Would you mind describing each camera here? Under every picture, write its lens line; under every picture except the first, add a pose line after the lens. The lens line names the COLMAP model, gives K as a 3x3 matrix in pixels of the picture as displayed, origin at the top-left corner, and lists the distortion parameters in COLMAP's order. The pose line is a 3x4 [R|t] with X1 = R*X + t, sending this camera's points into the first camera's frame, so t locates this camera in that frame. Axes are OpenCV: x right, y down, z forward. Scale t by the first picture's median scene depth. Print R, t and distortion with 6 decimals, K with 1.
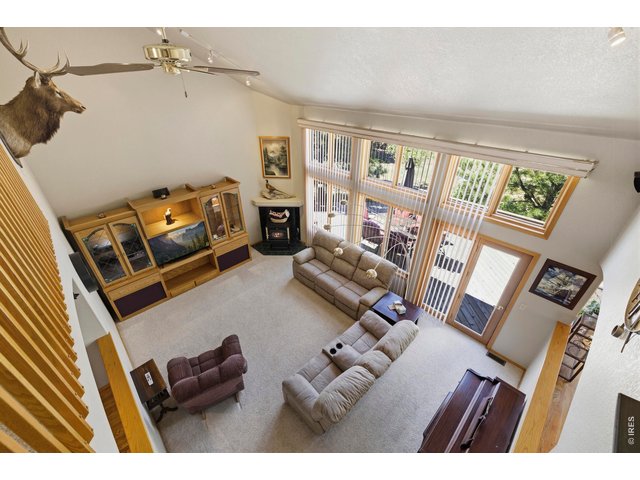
lens RADIAL K [[267.3, 0, 315.6], [0, 267.3, 235.8], [0, 0, 1]] dist [-0.001266, 0.000142]
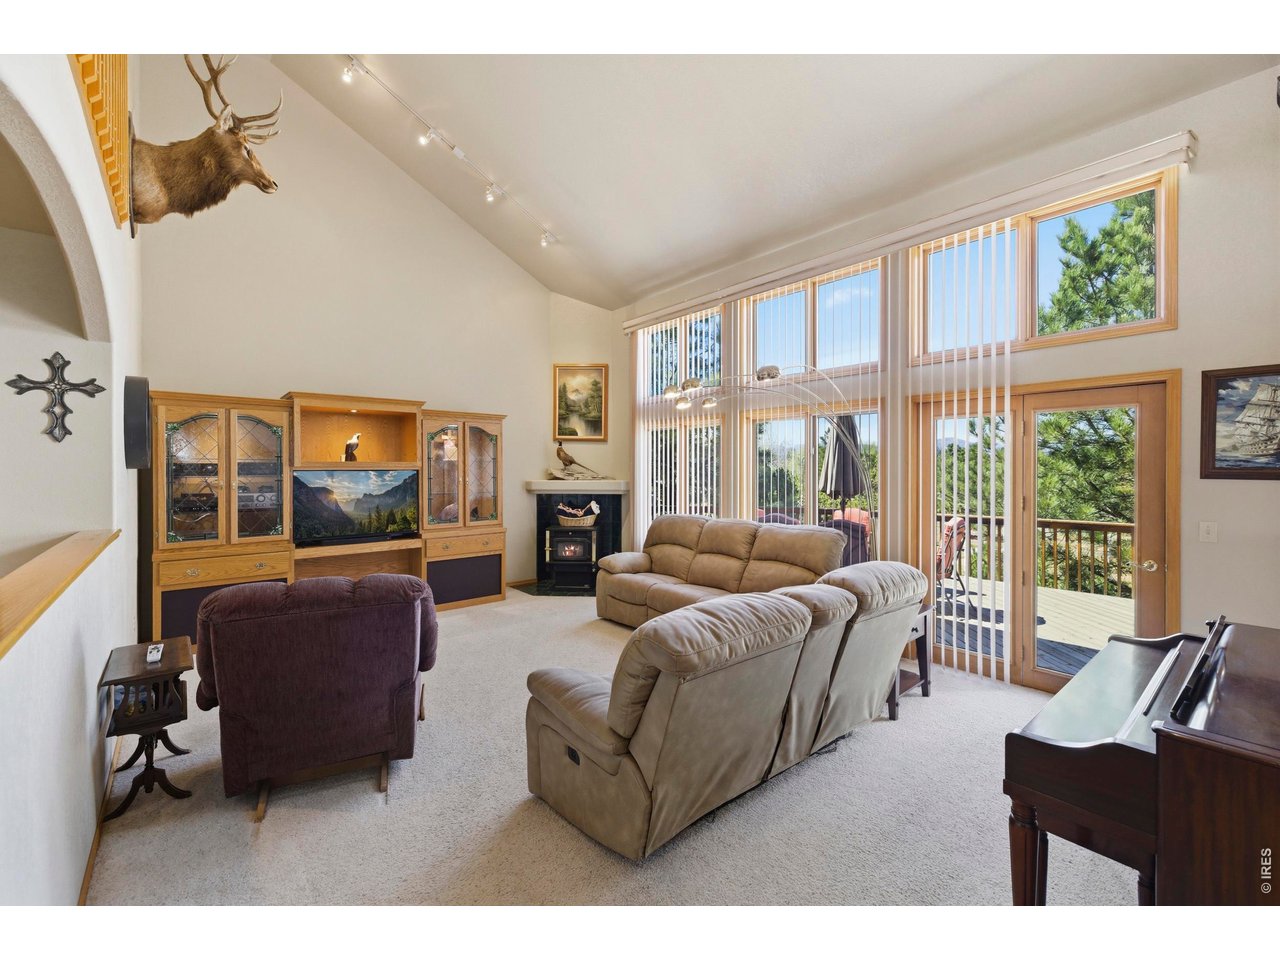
lens RADIAL K [[534.6, 0, 631.3], [0, 534.6, 471.7], [0, 0, 1]] dist [-0.001266, 0.000142]
pose [[0.997553, 0.004872, -0.069746, 0.024855], [-0.040159, 0.856516, -0.514556, 0.372798], [0.057232, 0.516097, 0.854616, 0.178213]]
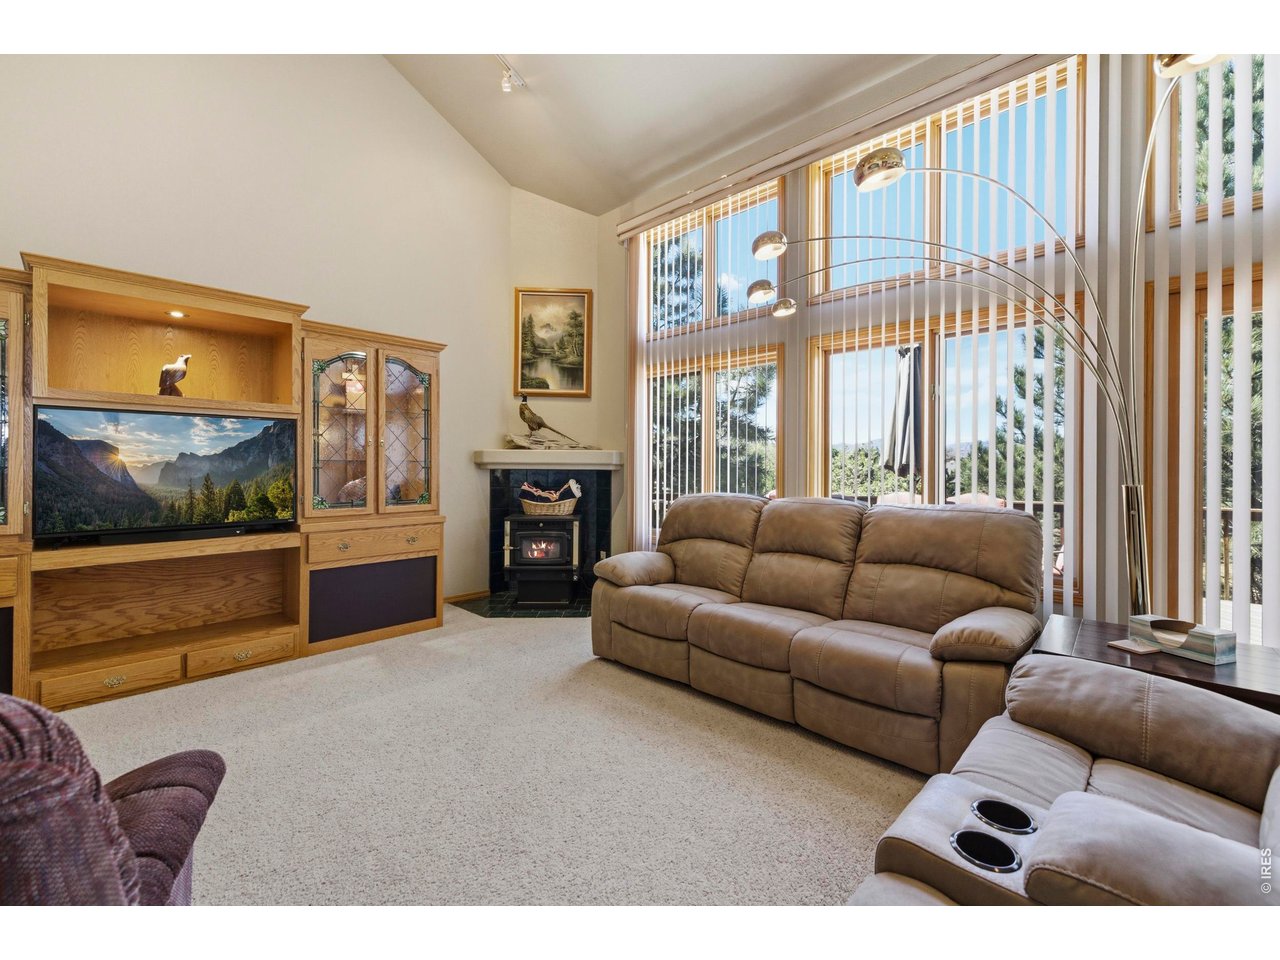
lens RADIAL K [[534.6, 0, 631.3], [0, 534.6, 471.7], [0, 0, 1]] dist [-0.001266, 0.000142]
pose [[0.999431, 0.011208, 0.031819, -0.063049], [0.006741, 0.857828, -0.513893, 0.258709], [-0.033055, 0.513815, 0.857264, 0.453598]]
